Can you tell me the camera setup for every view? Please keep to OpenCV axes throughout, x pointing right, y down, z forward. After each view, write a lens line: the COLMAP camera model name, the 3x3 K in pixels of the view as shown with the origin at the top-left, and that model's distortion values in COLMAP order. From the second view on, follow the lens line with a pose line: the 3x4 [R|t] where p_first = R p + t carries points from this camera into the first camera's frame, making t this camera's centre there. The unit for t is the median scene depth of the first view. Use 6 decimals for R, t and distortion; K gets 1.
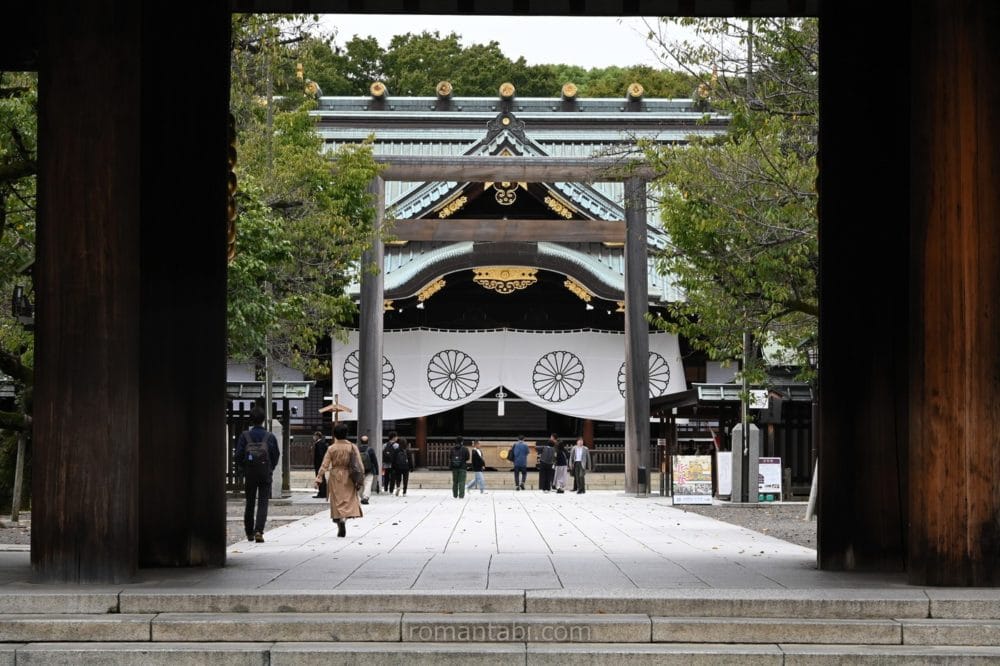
lens RADIAL K [[4072.1, 0, 500.0], [0, 4072.1, 333.0], [0, 0, 1]] dist [-0.014027, -0.021150]
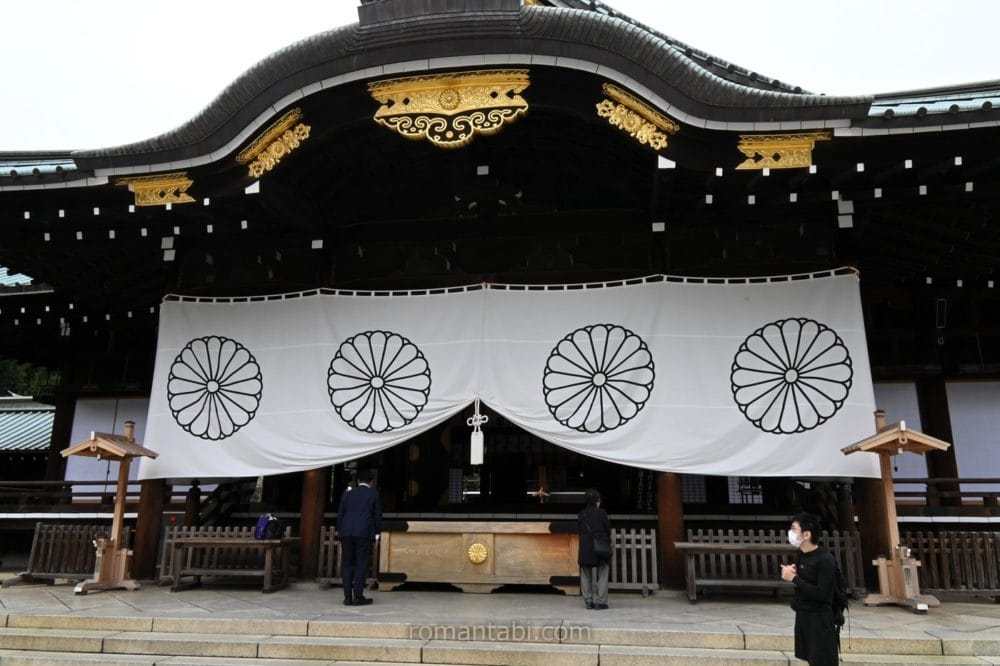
lens RADIAL K [[781.8, 0, 500.0], [0, 781.8, 333.0], [0, 0, 1]] dist [0.004843, 0.000778]
pose [[0.988623, -0.034326, -0.146447, 0.016562], [0.002748, 0.977571, -0.210589, 0.024479], [0.150391, 0.207791, 0.966543, 0.914725]]
